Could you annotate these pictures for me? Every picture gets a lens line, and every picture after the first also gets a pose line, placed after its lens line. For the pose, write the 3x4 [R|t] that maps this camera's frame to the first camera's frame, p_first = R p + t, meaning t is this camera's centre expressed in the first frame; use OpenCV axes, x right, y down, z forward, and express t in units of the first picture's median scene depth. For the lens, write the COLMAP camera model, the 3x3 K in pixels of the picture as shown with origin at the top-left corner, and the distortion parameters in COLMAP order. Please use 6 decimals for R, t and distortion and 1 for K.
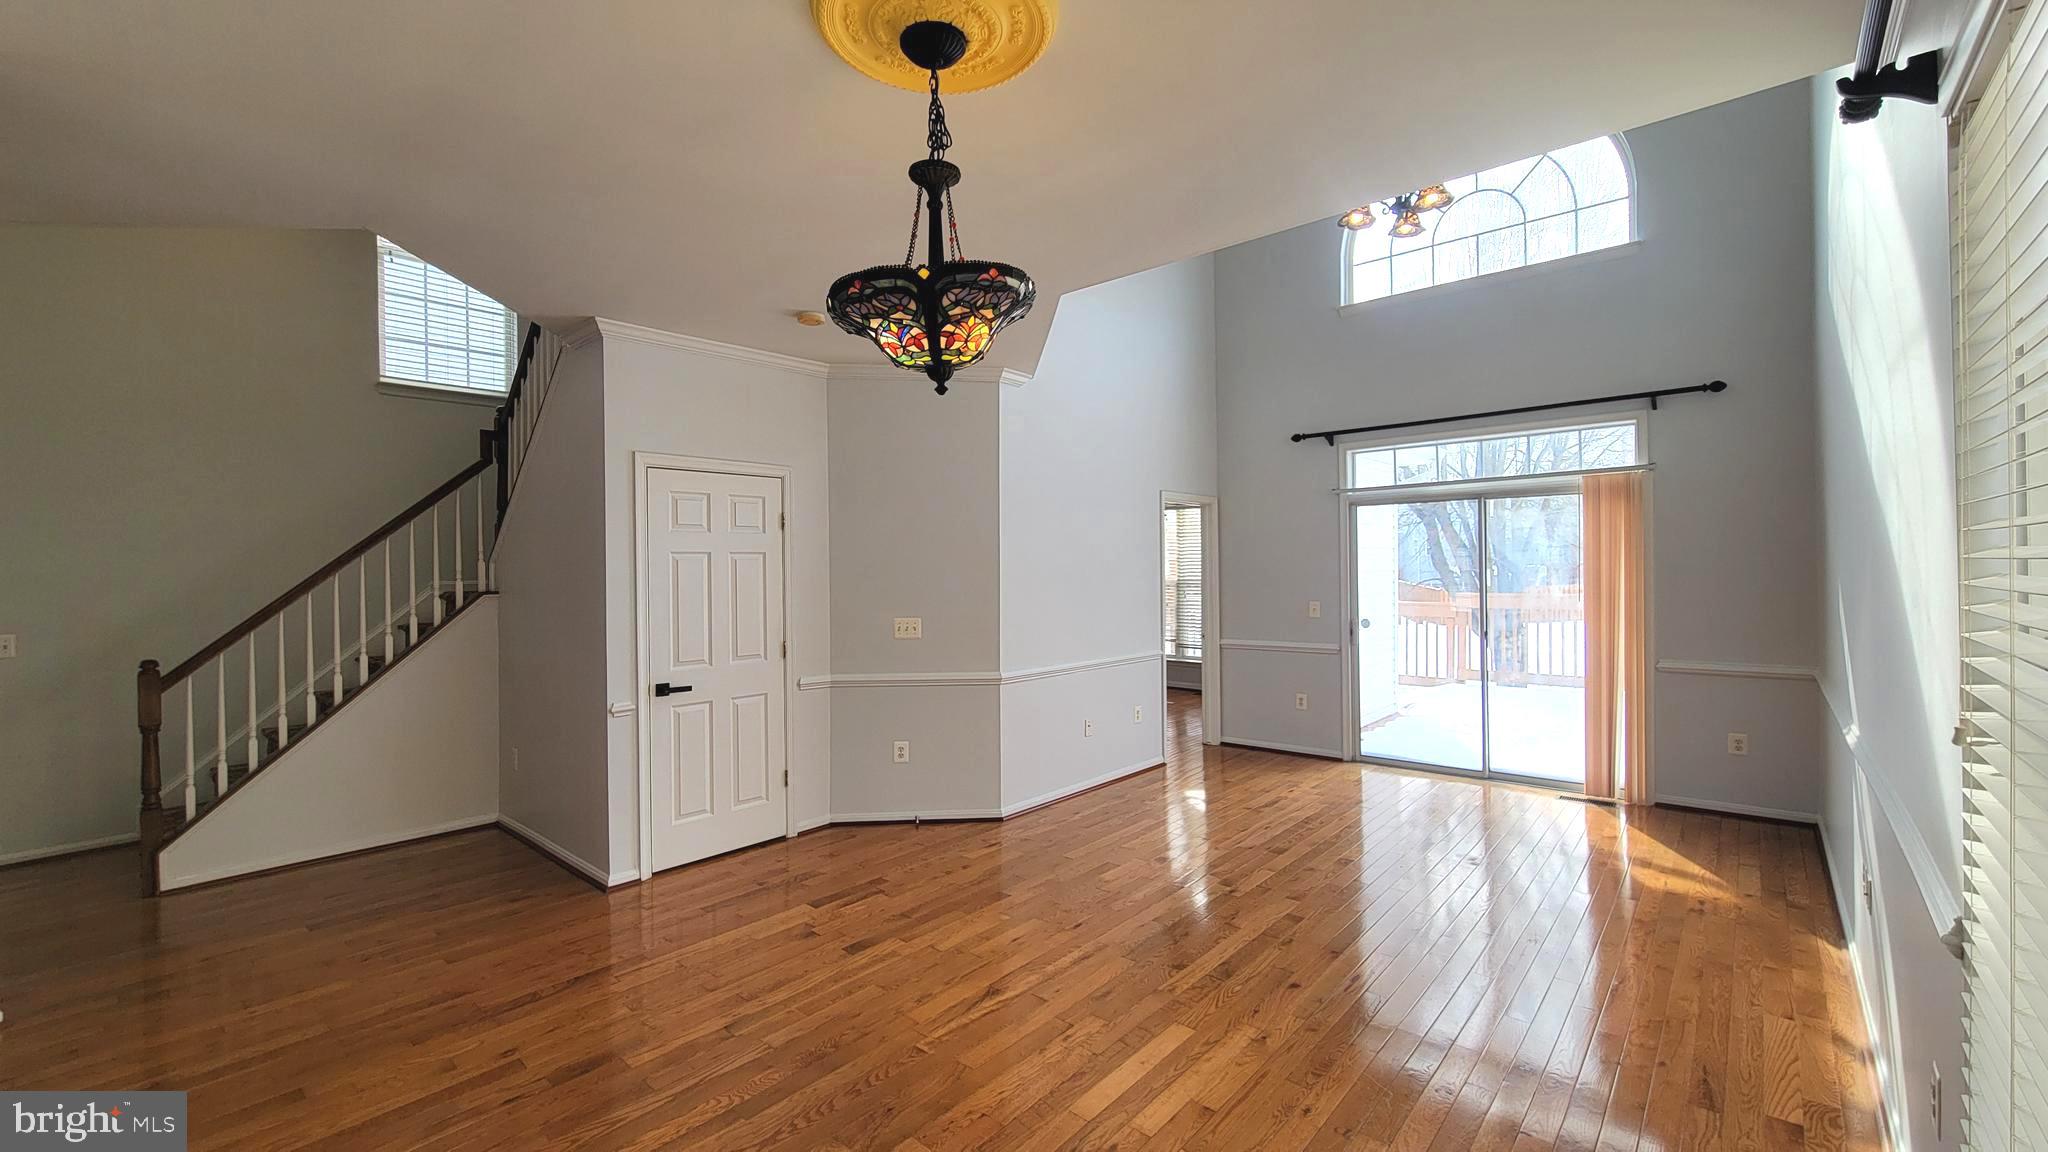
lens RADIAL K [[830.9, 0, 1027.9], [0, 830.9, 572.2], [0, 0, 1]] dist [0.001132, 0.000042]
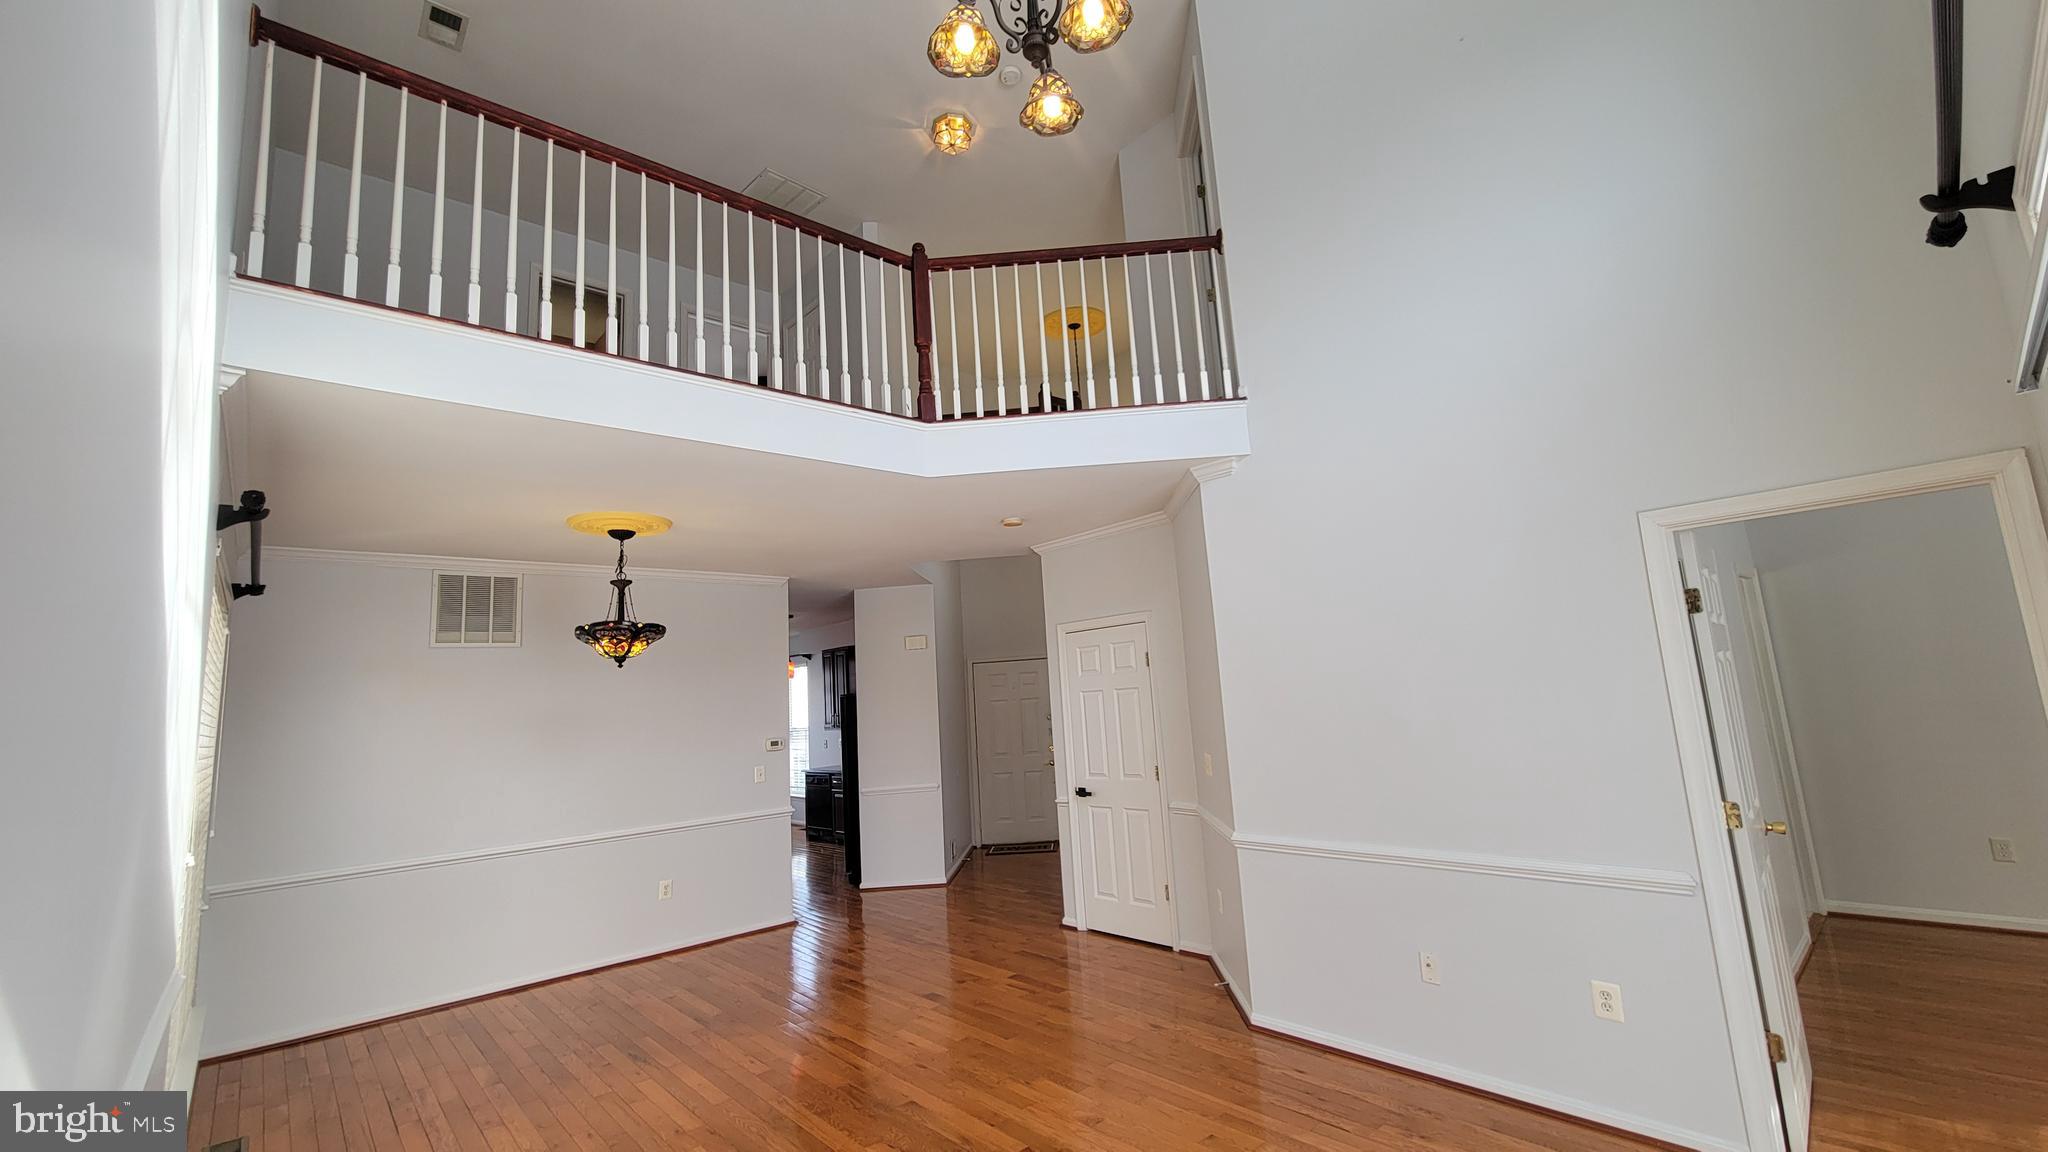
lens RADIAL K [[830.9, 0, 1027.4], [0, 830.9, 574.8], [0, 0, 1]] dist [0.001132, 0.000042]
pose [[-0.112720, -0.127794, -0.985375, 1.090905], [0.060236, 0.988992, -0.135154, -0.039231], [0.991799, -0.074590, -0.103781, 1.205200]]
